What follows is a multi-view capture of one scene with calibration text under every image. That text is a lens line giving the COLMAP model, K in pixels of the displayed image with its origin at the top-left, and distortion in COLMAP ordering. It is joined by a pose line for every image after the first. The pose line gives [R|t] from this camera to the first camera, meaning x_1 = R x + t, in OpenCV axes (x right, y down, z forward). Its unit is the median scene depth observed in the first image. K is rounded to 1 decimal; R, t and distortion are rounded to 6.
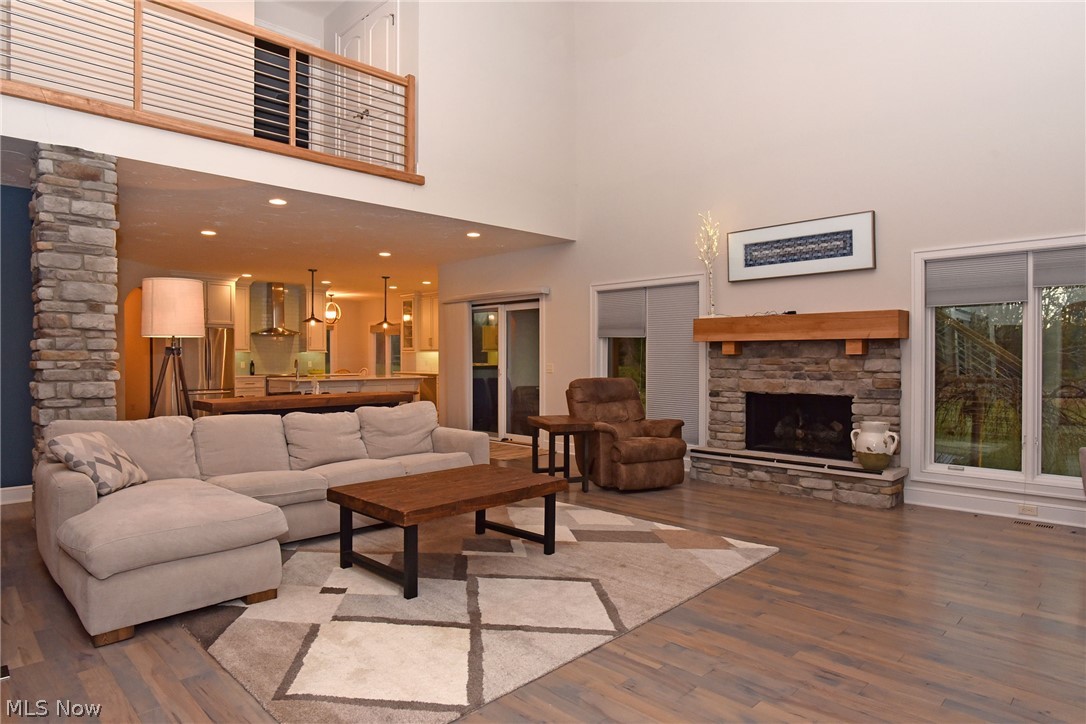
lens RADIAL K [[627.7, 0, 542.5], [0, 627.7, 361.8], [0, 0, 1]] dist [-0.033414, 0.010232]
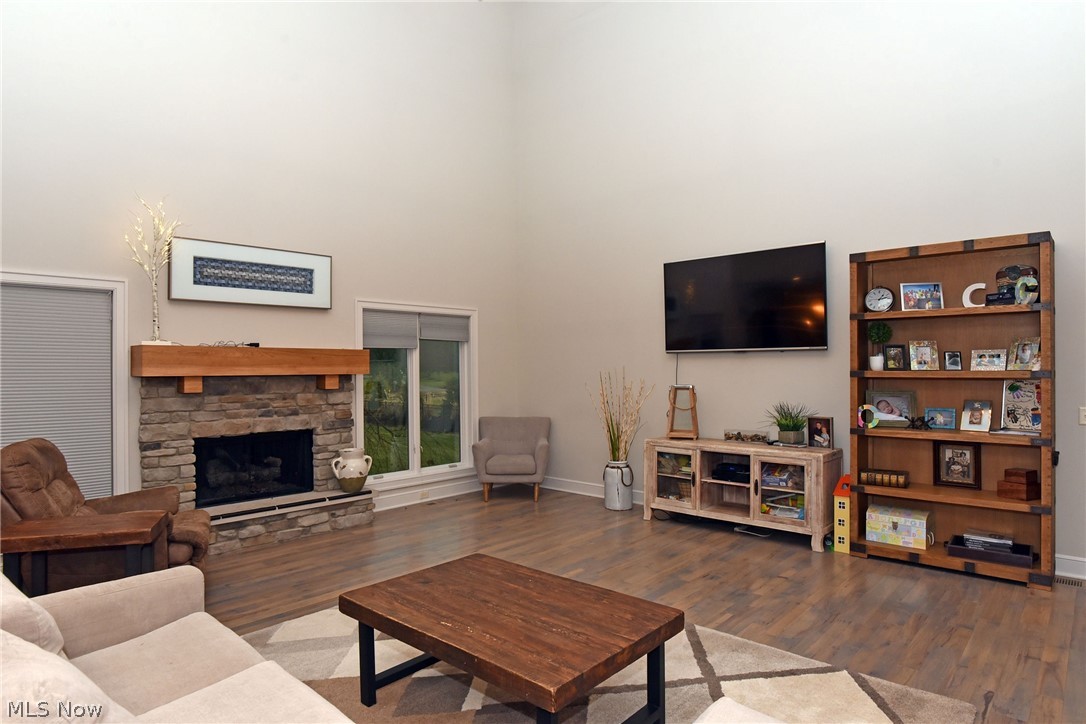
lens RADIAL K [[627.7, 0, 528.1], [0, 627.7, 366.5], [0, 0, 1]] dist [-0.033414, 0.010232]
pose [[-0.030127, 0.002206, 0.999544, -0.674026], [0.014806, 0.999889, -0.001760, -0.050354], [-0.999436, 0.014746, -0.030156, 0.808672]]
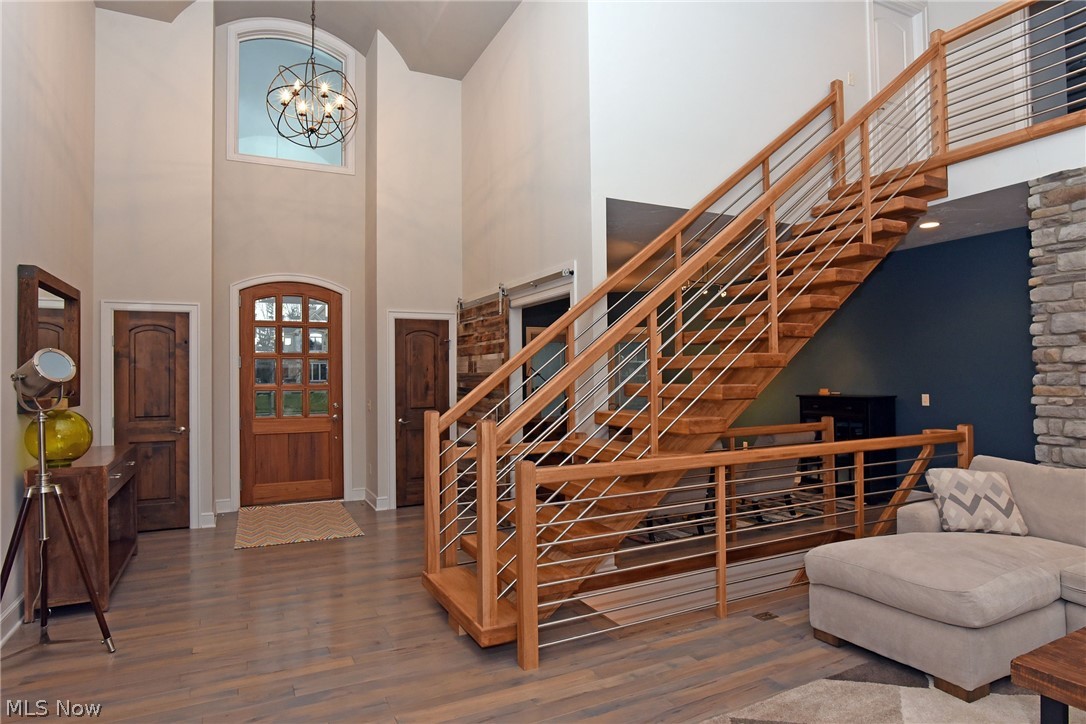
lens RADIAL K [[627.7, 0, 541.5], [0, 627.7, 367.1], [0, 0, 1]] dist [-0.033414, 0.010232]
pose [[-0.309455, -0.008684, -0.950875, 0.354647], [0.003967, 0.999938, -0.010423, -0.037493], [0.950906, -0.006998, -0.309401, 0.489522]]
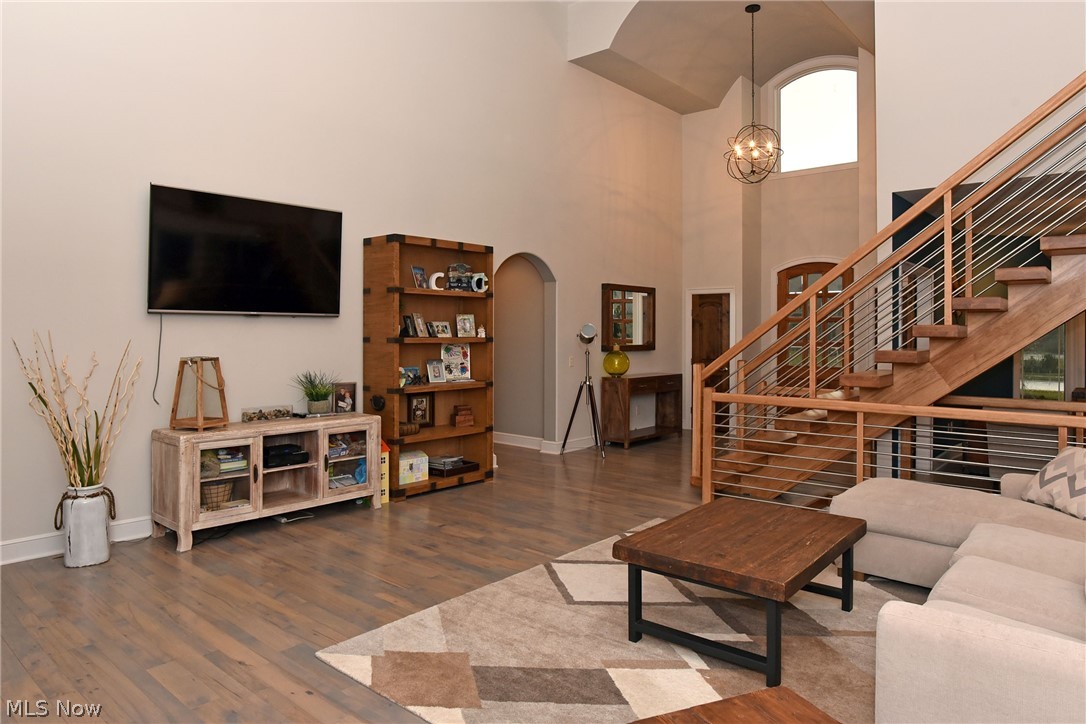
lens RADIAL K [[702.5, 0, 519.0], [0, 702.5, 323.5], [0, 0, 1]] dist [-0.030654, 0.000390]
pose [[-0.998469, -0.003883, -0.055177, 0.167610], [-0.003781, 0.999991, -0.001950, -0.061495], [0.055184, -0.001738, -0.998475, 1.547471]]
